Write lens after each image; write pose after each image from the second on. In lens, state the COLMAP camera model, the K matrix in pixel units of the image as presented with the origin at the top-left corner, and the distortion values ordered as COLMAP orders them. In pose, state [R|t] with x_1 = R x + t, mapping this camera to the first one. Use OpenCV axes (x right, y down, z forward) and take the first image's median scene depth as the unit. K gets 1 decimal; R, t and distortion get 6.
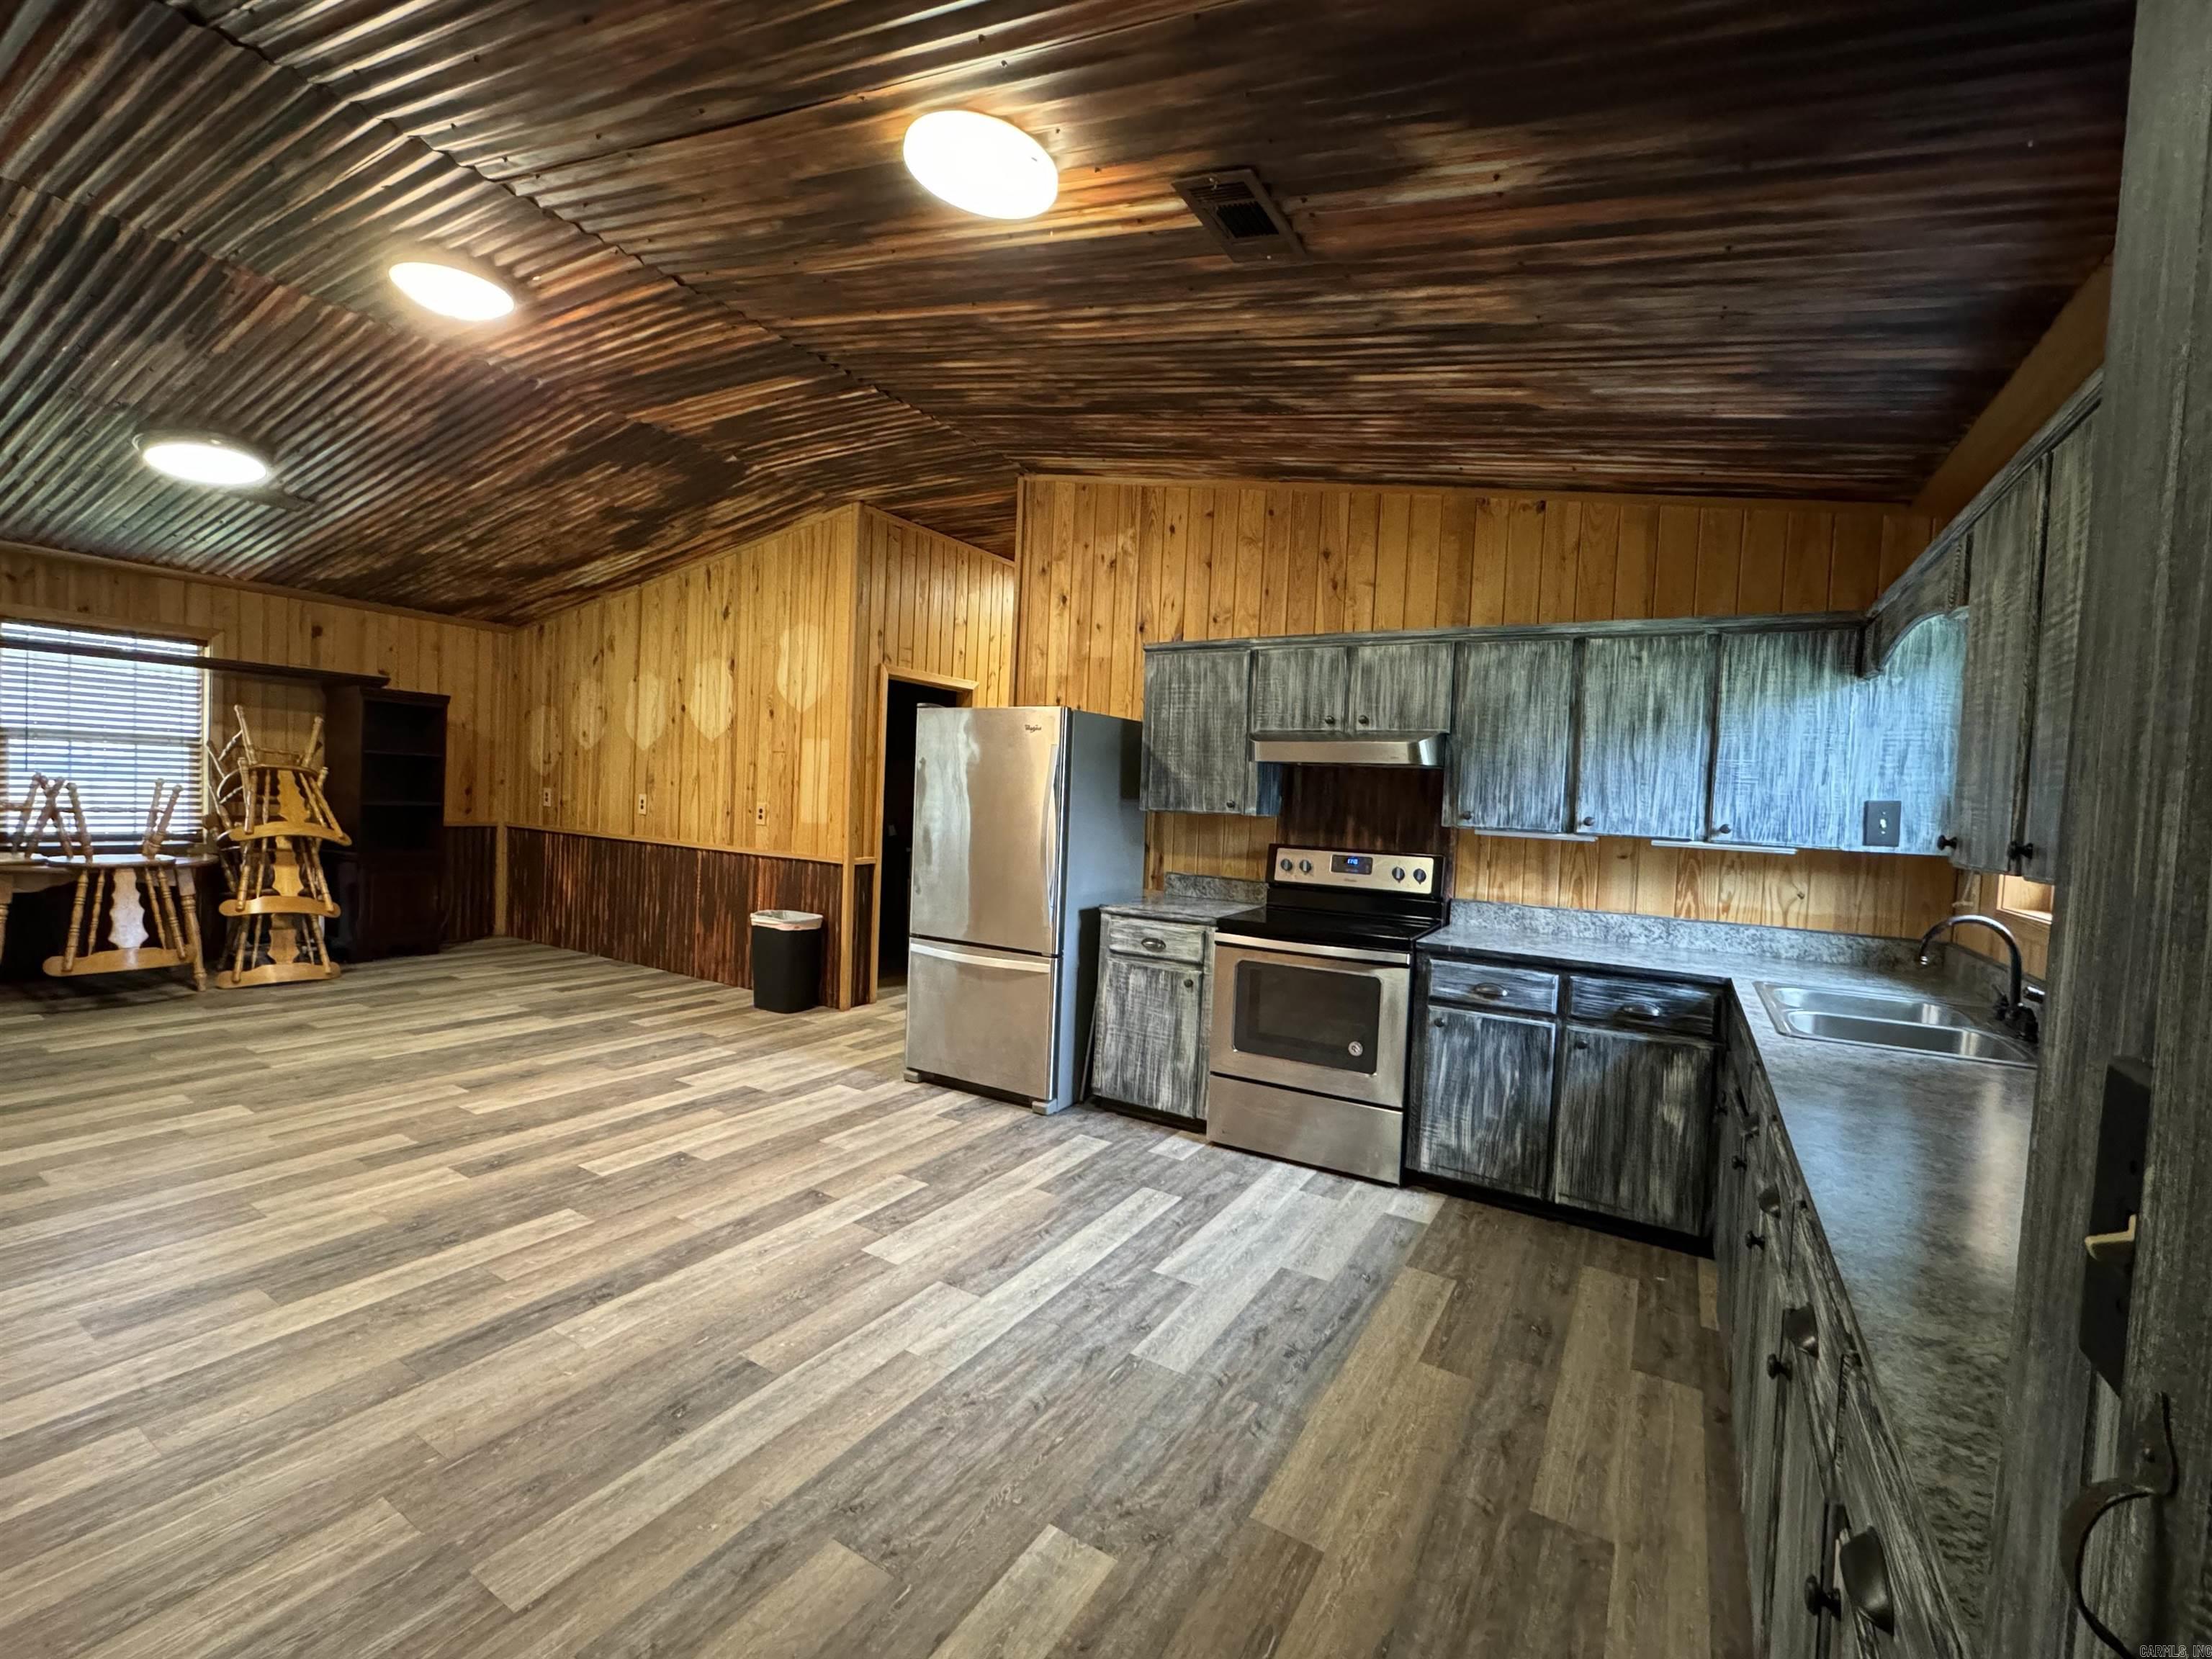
lens RADIAL K [[956.9, 0, 1106.0], [0, 956.9, 829.5], [0, 0, 1]] dist [-0.000601, 0.000437]
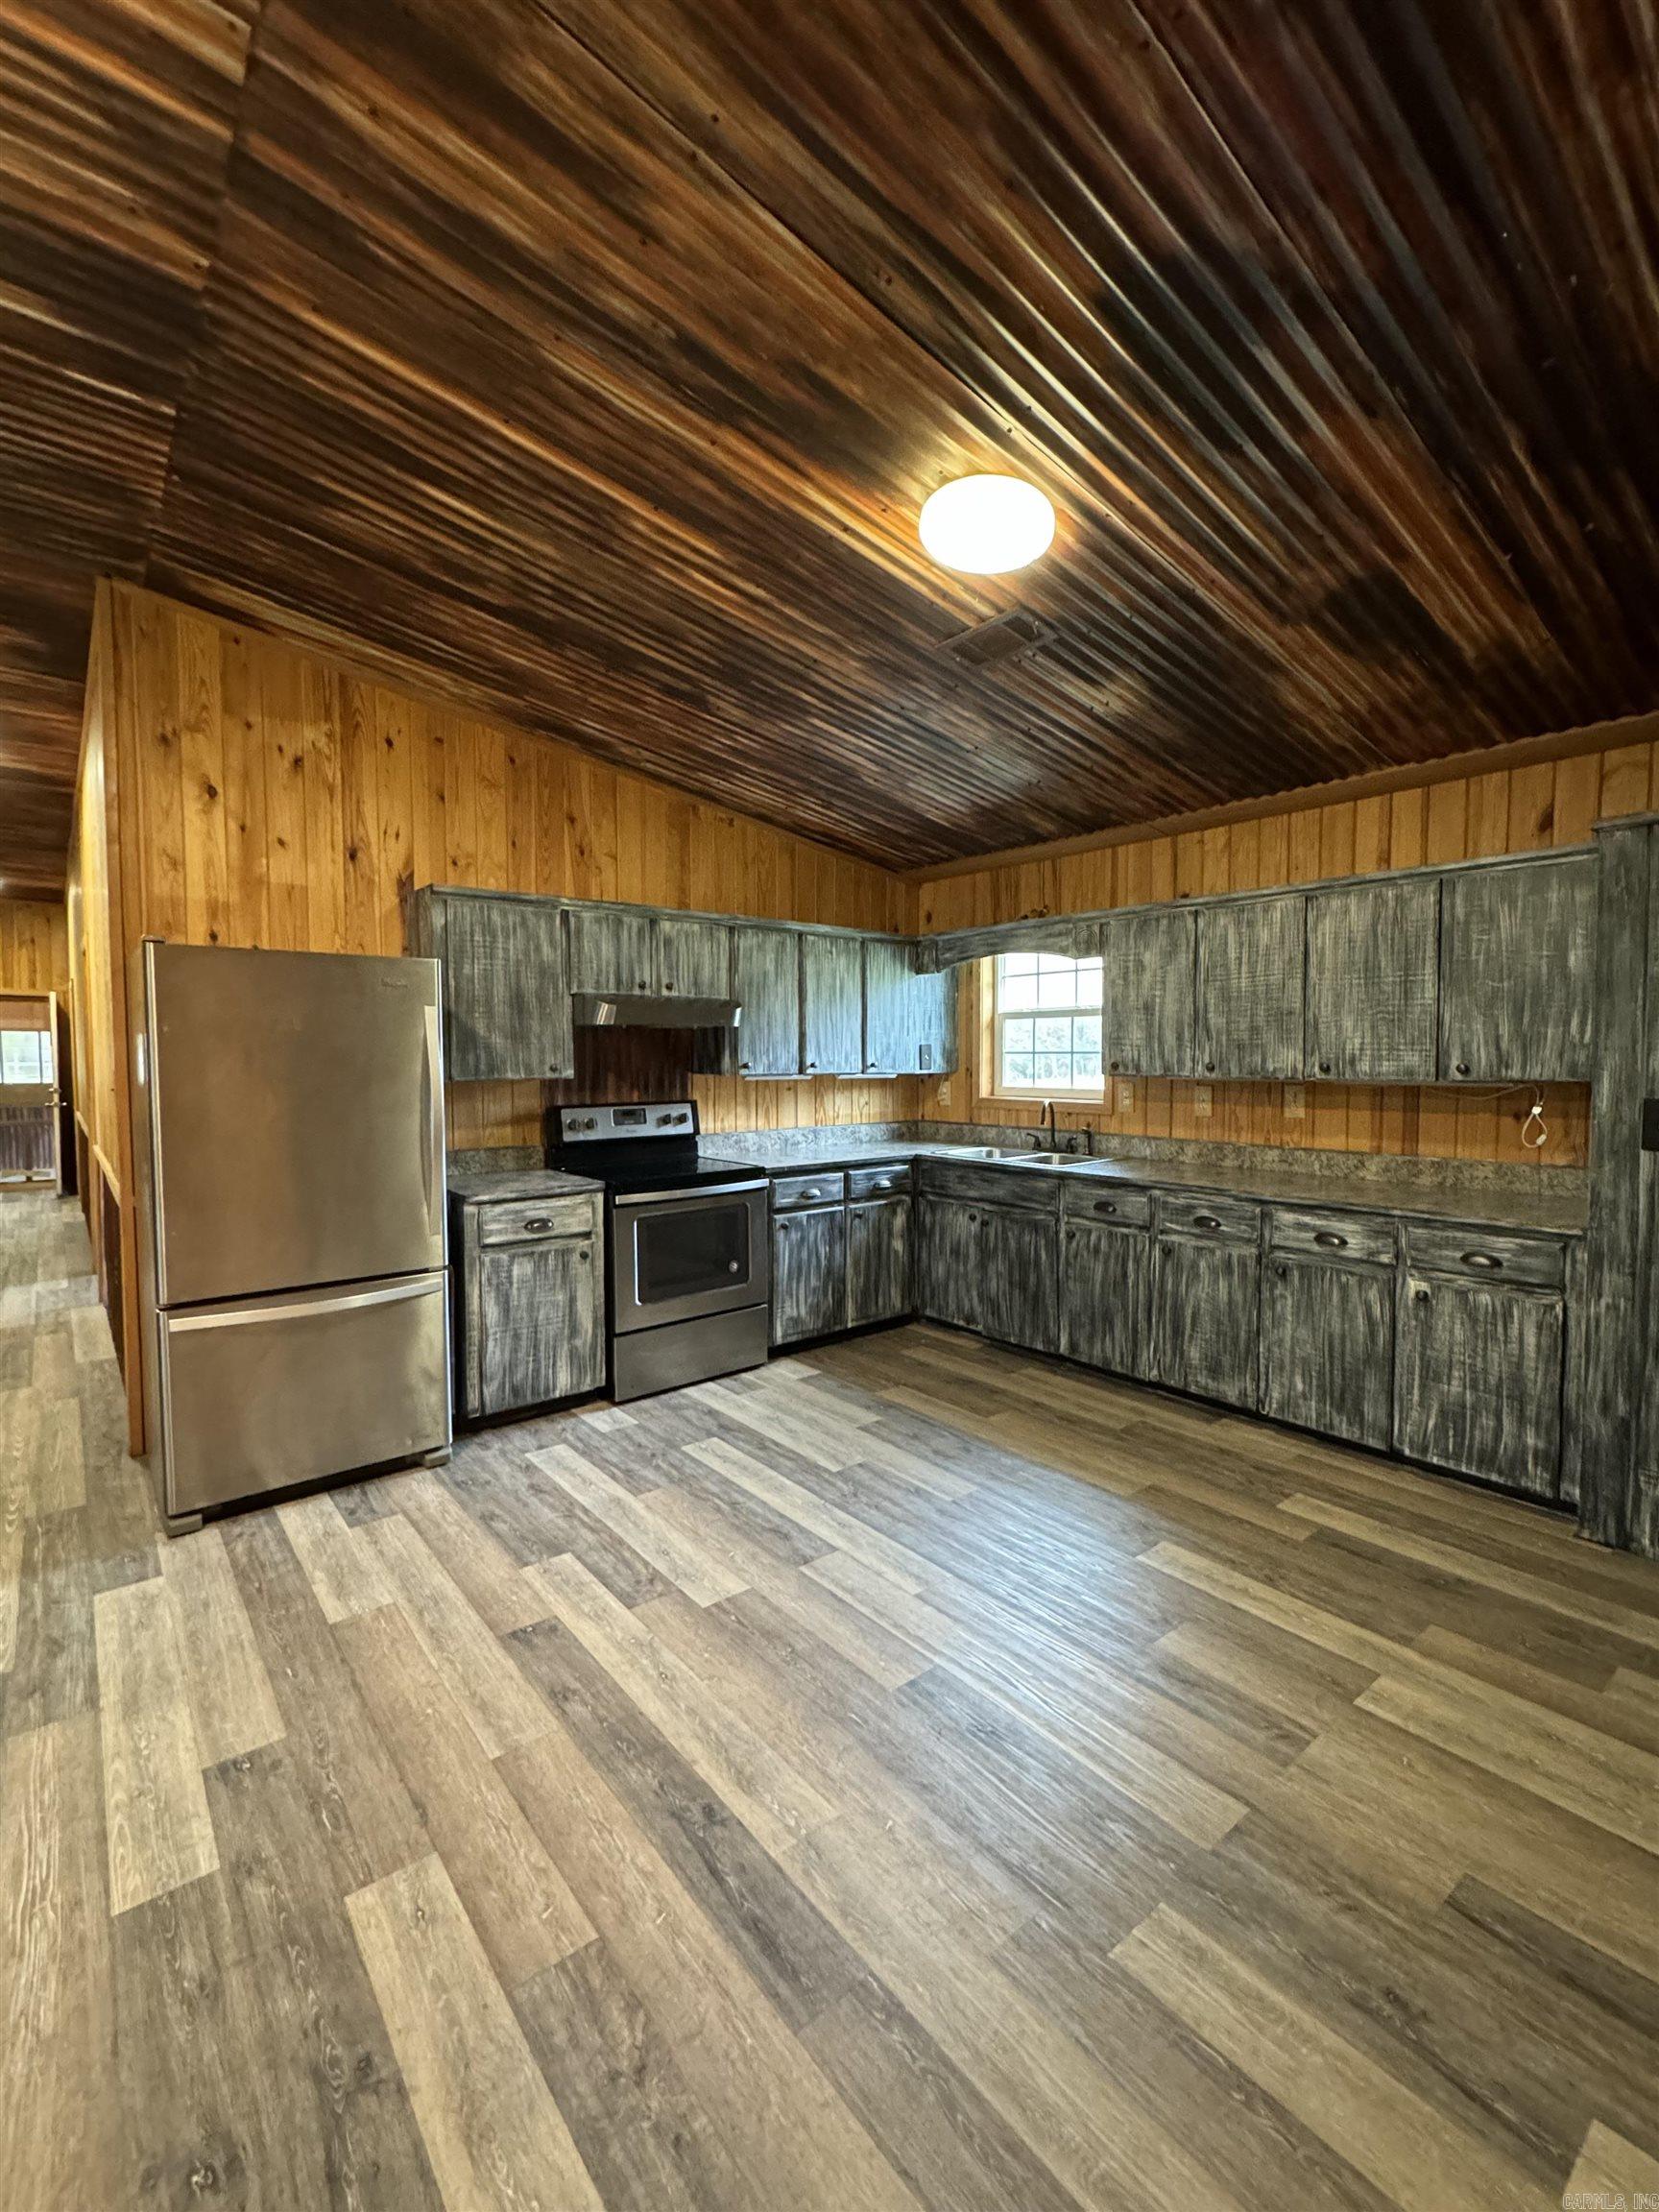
lens RADIAL K [[956.6, 0, 831.9], [0, 956.6, 1101.4], [0, 0, 1]] dist [-0.002360, 0.000235]
pose [[0.338845, -0.092610, 0.936273, -0.704027], [0.053606, 0.995427, 0.079061, -0.055946], [-0.939314, 0.023400, 0.342261, 0.419503]]
